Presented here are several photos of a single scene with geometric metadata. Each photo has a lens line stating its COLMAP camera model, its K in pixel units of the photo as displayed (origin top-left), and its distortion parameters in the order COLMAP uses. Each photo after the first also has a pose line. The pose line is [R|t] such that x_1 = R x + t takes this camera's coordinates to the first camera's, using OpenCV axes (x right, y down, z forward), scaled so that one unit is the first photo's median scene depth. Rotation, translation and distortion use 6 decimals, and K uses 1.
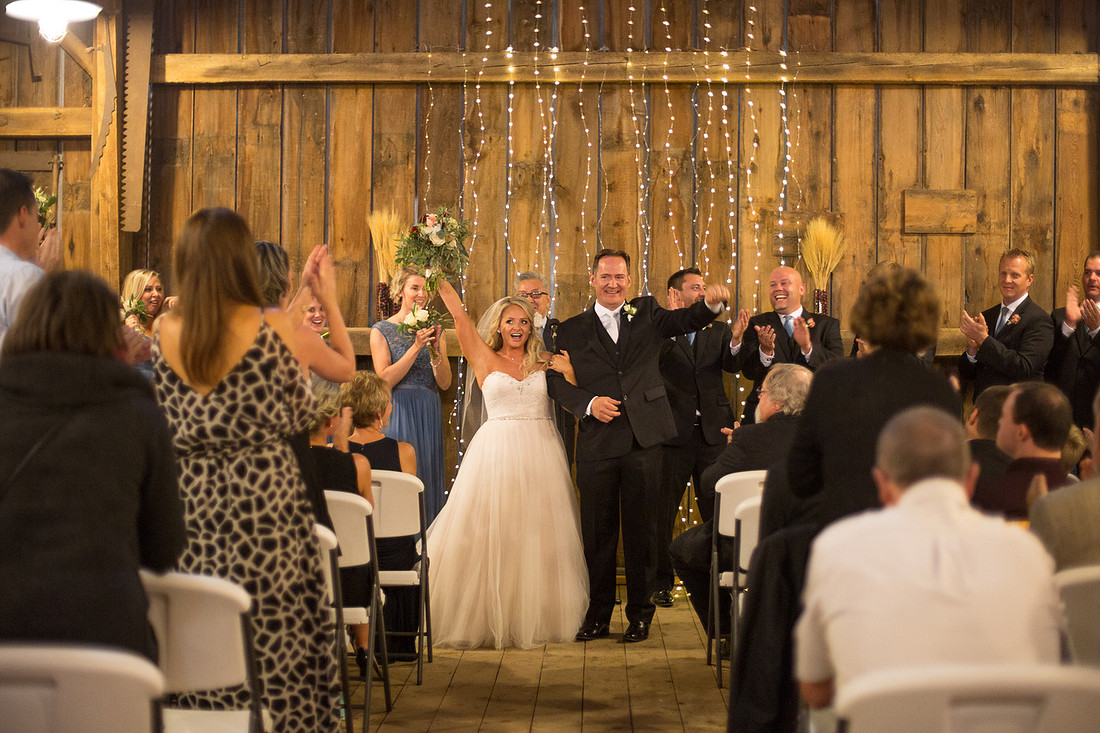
lens RADIAL K [[1651.3, 0, 550.0], [0, 1651.3, 366.5], [0, 0, 1]] dist [-0.152530, 0.146719]
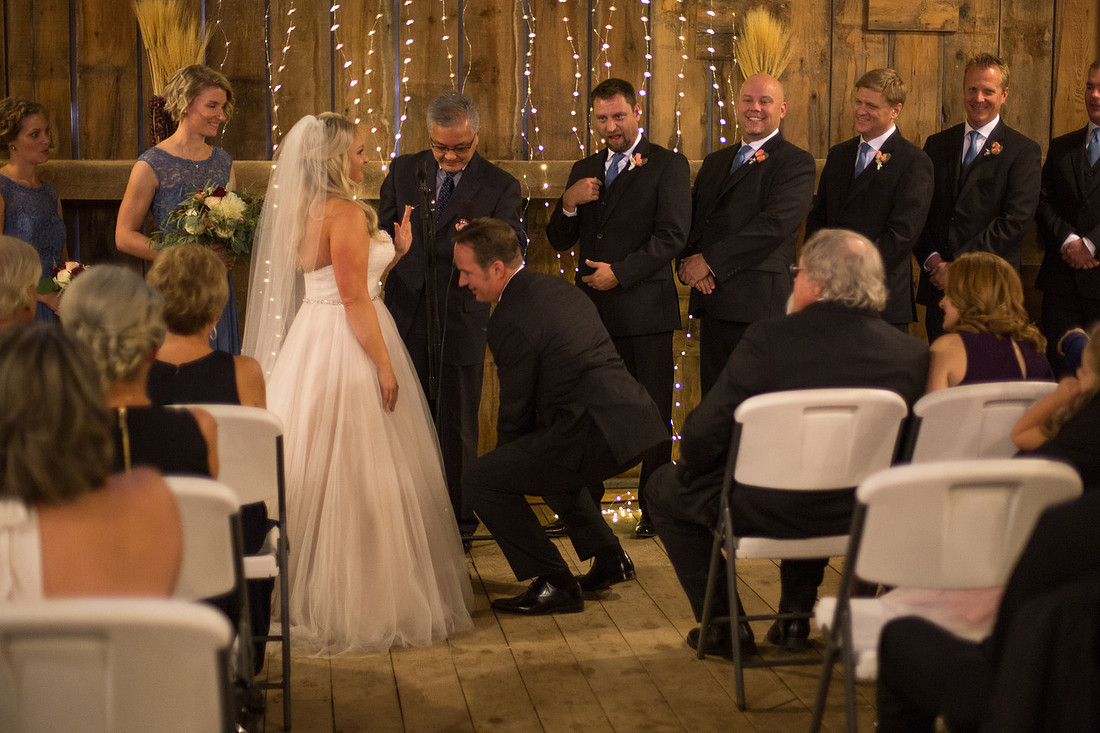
lens RADIAL K [[1702.4, 0, 589.6], [0, 1702.4, 387.0], [0, 0, 1]] dist [-0.161478, 0.196352]
pose [[0.981585, -0.029016, 0.188810, -0.059658], [0.004915, 0.991906, 0.126881, -0.017596], [-0.190963, -0.123617, 0.973782, 0.250484]]
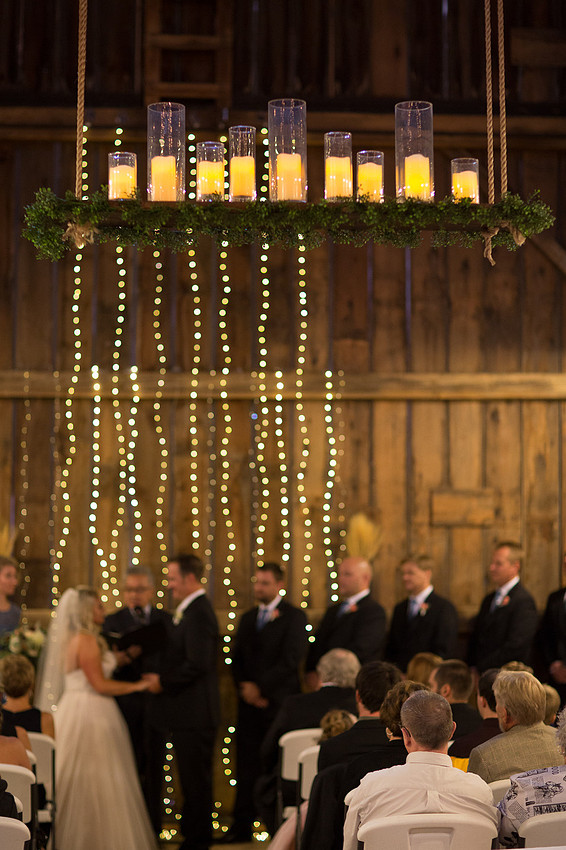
lens RADIAL K [[2092.6, 0, 283.0], [0, 2092.6, 425.0], [0, 0, 1]] dist [-0.012355, -0.902593]
pose [[0.992839, 0.003592, 0.119402, -0.068709], [0.006905, 0.996151, -0.087378, -0.023421], [-0.119257, 0.087577, 0.988994, -0.473155]]
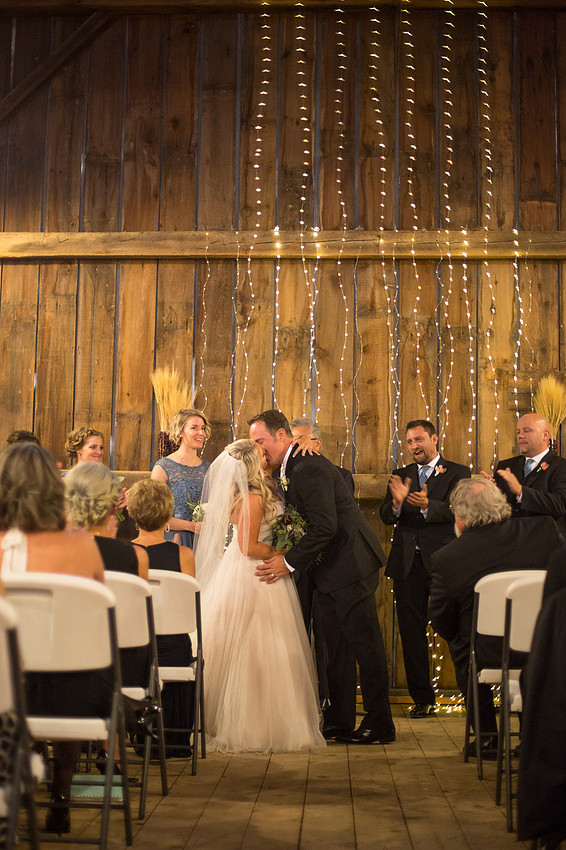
lens RADIAL K [[1315.5, 0, 266.2], [0, 1315.5, 435.4], [0, 0, 1]] dist [-0.161478, 0.196352]
pose [[0.999758, 0.004827, -0.021476, -0.011573], [-0.007037, 0.994547, -0.104047, 0.045165], [0.020856, 0.104173, 0.994340, 0.104423]]
